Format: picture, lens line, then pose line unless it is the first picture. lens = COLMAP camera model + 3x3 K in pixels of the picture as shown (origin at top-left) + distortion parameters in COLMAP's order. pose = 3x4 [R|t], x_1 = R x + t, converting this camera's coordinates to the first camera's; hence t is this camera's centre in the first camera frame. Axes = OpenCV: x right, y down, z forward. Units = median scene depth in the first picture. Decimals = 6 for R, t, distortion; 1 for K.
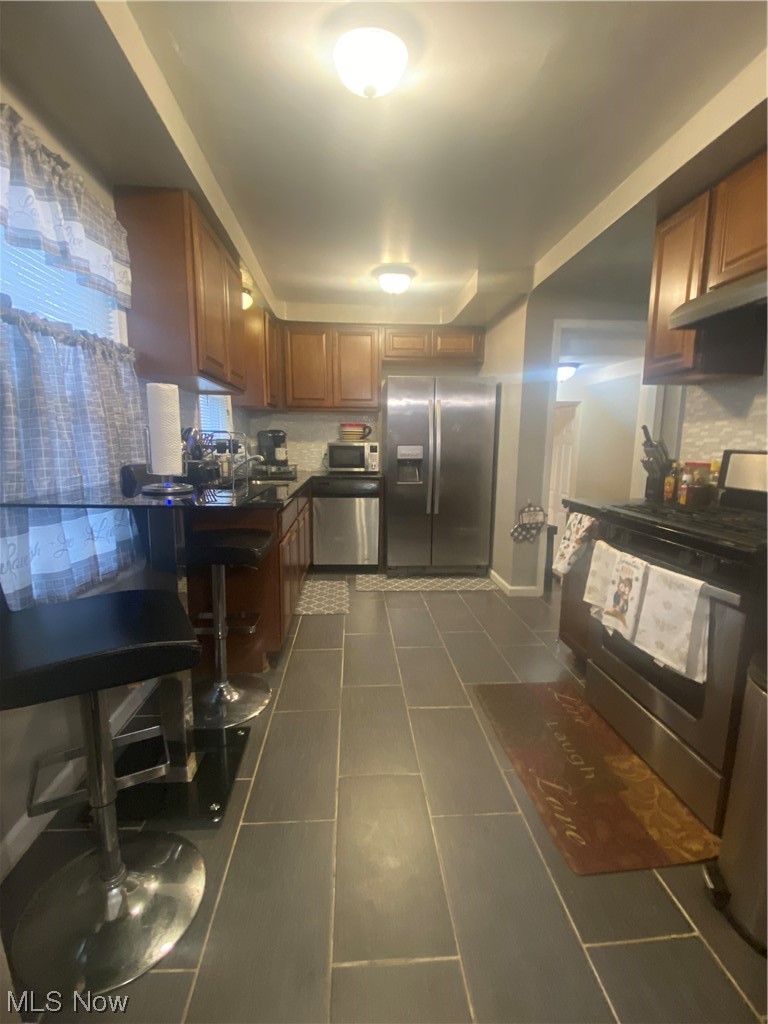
lens RADIAL K [[451.2, 0, 381.5], [0, 451.2, 509.7], [0, 0, 1]] dist [-0.000076, -0.000056]
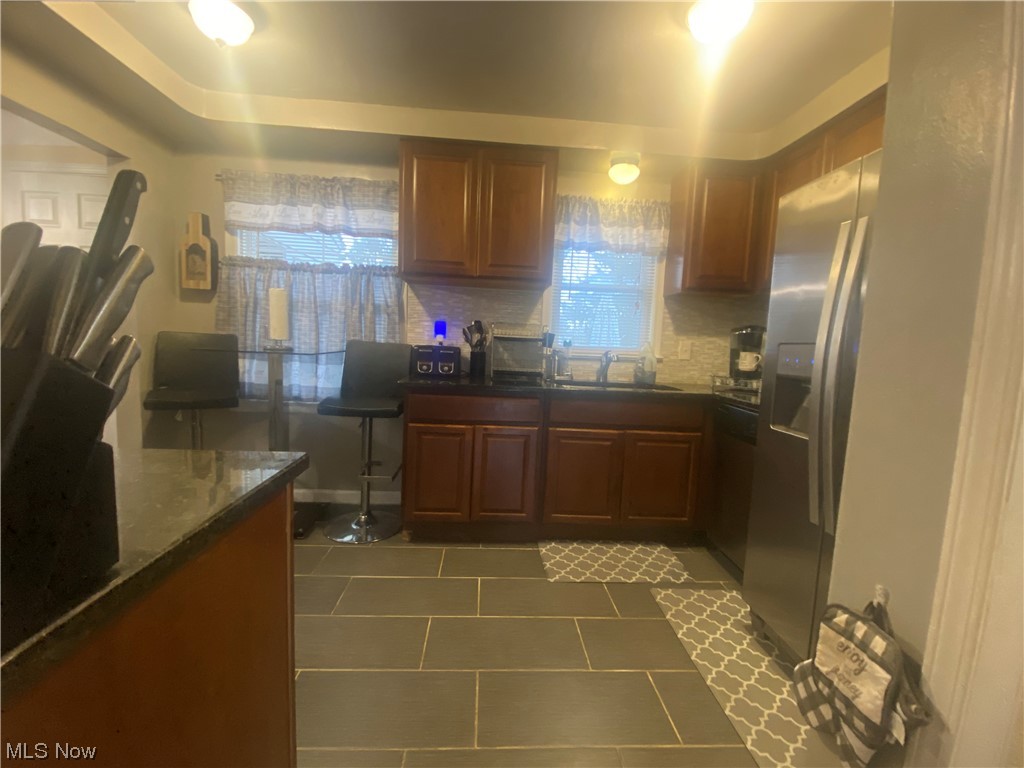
lens RADIAL K [[451.2, 0, 509.7], [0, 451.2, 384.7], [0, 0, 1]] dist [-0.000076, -0.000056]
pose [[-0.021964, 0.091560, -0.995557, 0.493078], [-0.195789, 0.976122, 0.094092, -0.094681], [0.980400, 0.196986, -0.003513, 0.757552]]
